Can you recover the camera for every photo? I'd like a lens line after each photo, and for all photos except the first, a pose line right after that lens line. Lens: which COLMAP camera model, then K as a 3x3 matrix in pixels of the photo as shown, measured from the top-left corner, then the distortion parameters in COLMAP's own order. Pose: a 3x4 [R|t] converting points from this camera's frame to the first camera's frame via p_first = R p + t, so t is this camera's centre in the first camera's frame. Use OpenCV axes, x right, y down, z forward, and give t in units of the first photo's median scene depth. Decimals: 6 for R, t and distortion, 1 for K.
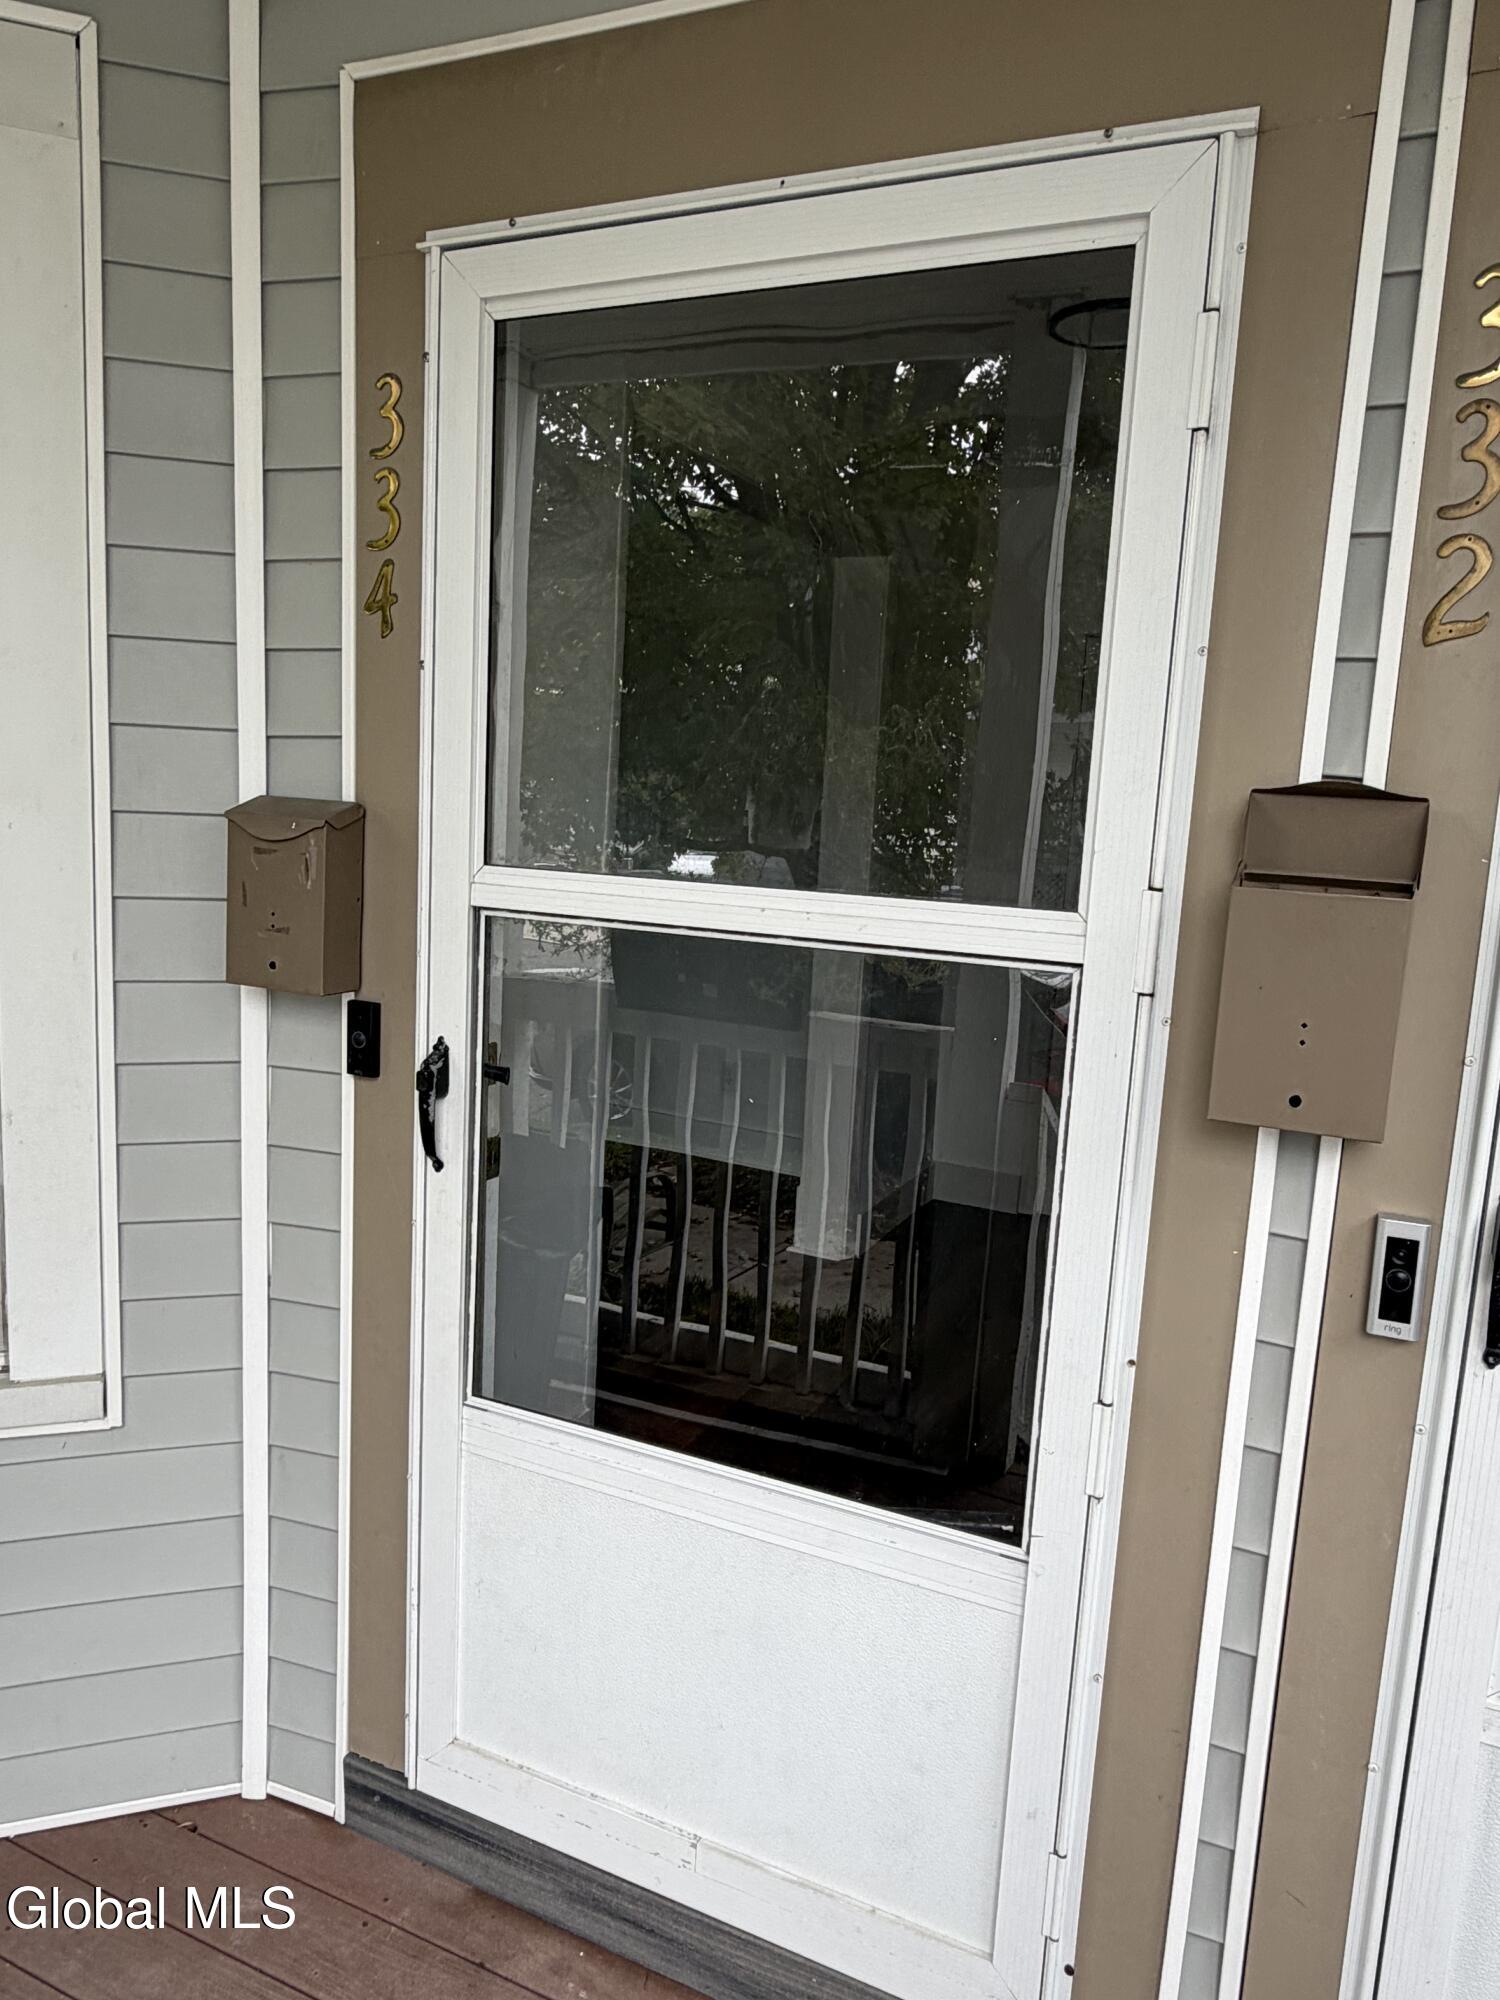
lens RADIAL K [[1397.9, 0, 749.0], [0, 1397.9, 1001.0], [0, 0, 1]] dist [0.005792, 0.003101]
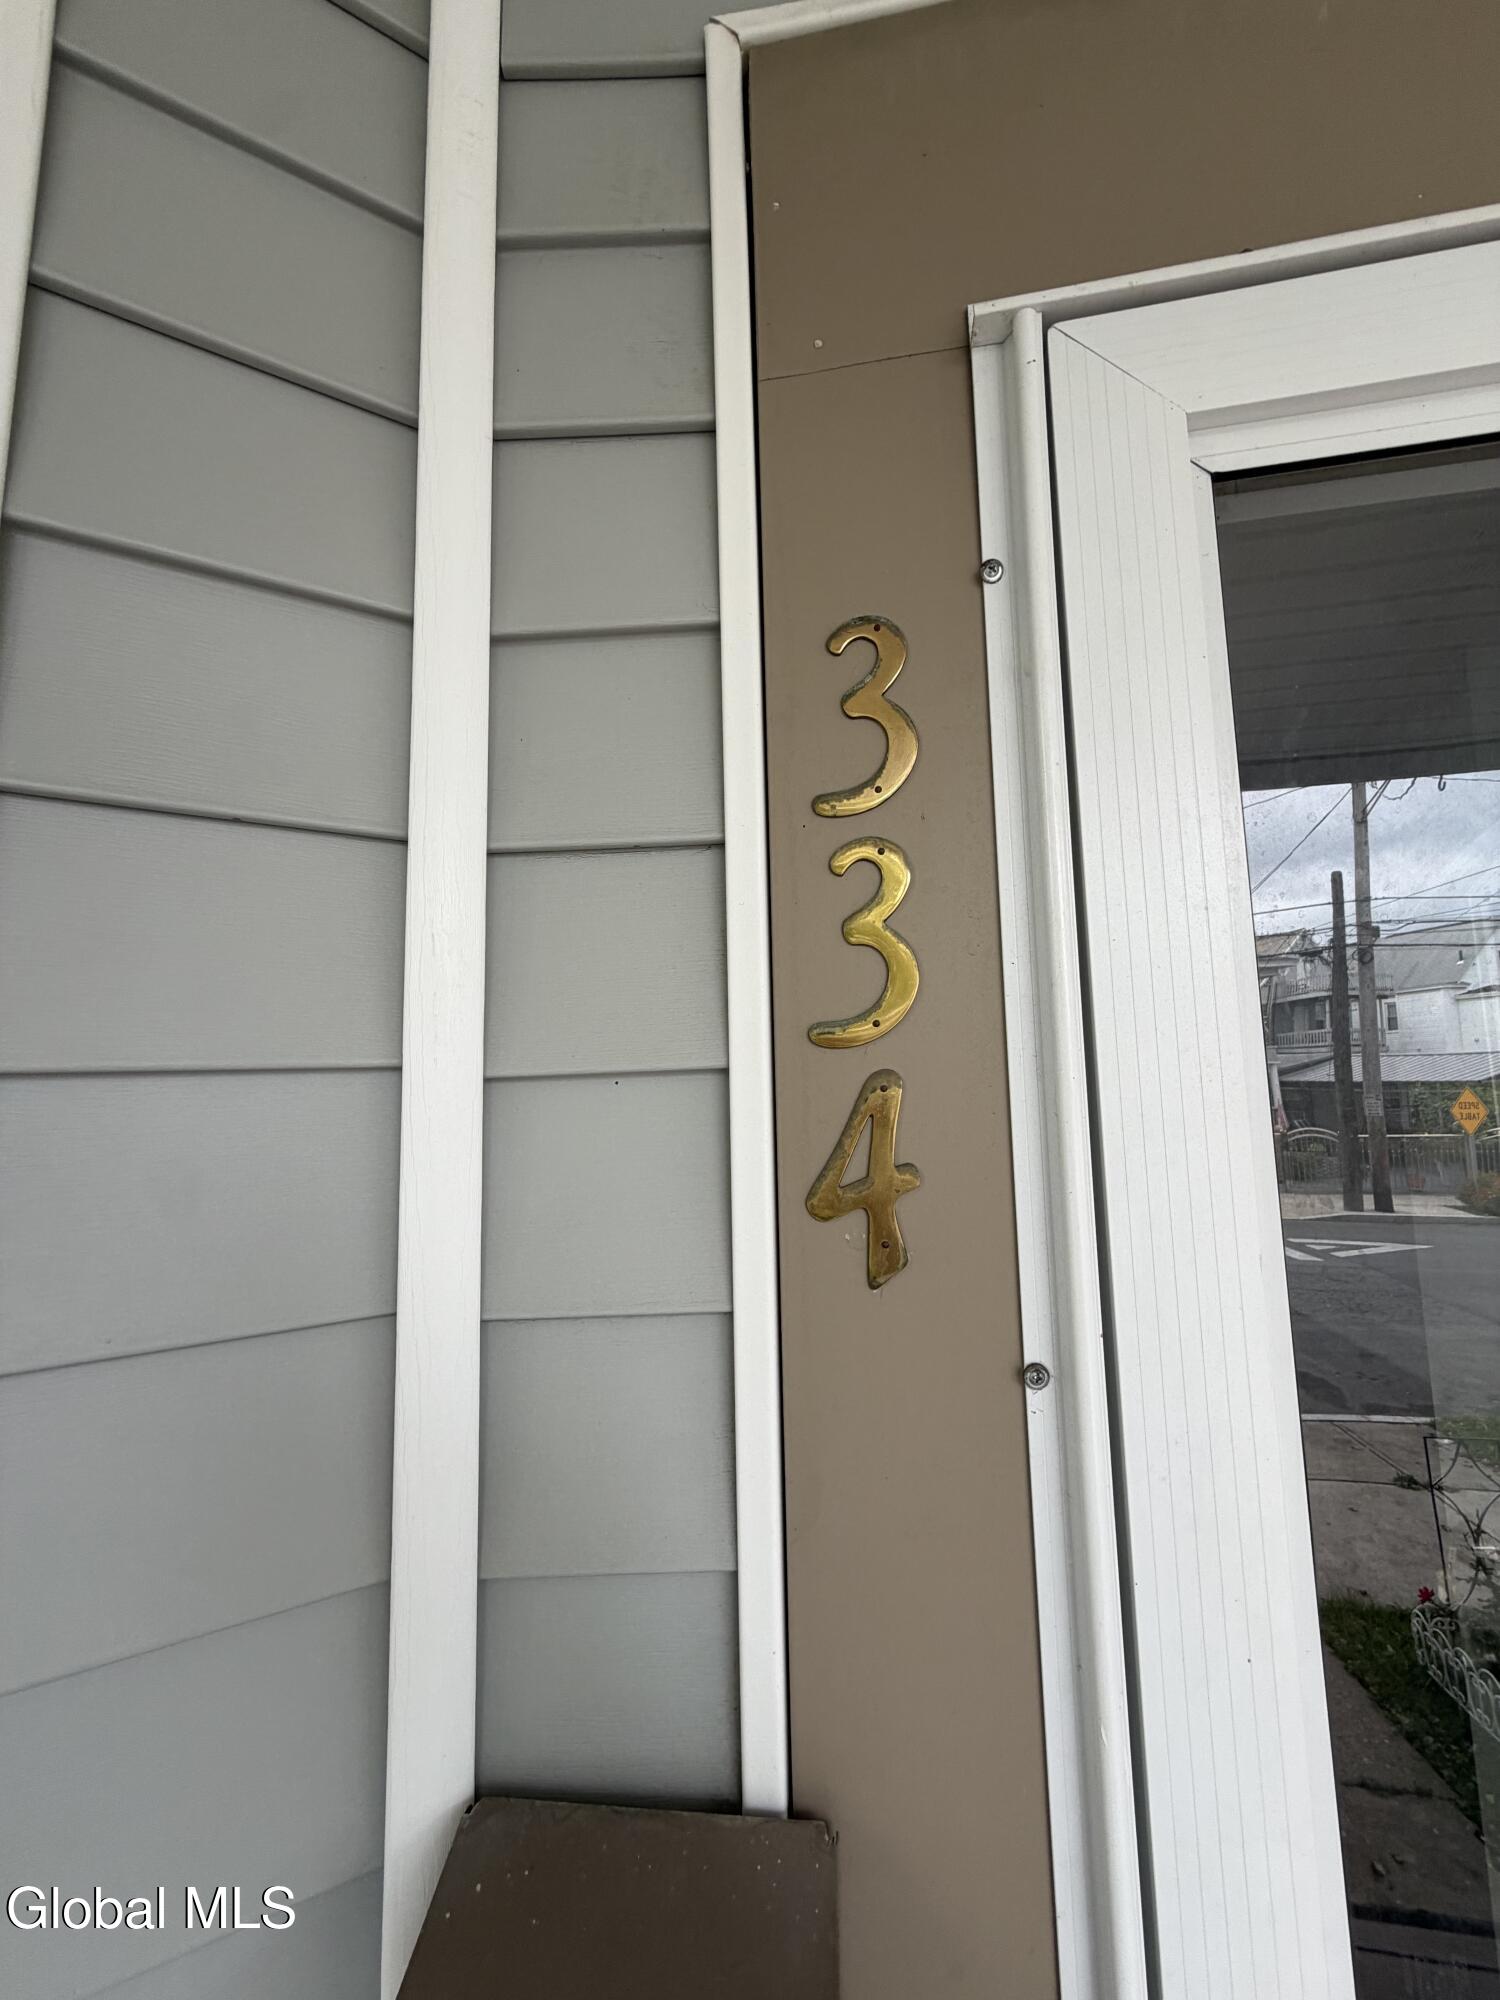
lens RADIAL K [[796.3, 0, 750.2], [0, 796.3, 995.8], [0, 0, 1]] dist [-0.000049, -0.000228]
pose [[0.963474, -0.038750, 0.264983, -0.344320], [0.106613, 0.963186, -0.246792, -0.287769], [-0.245665, 0.266029, 0.932136, 0.810571]]
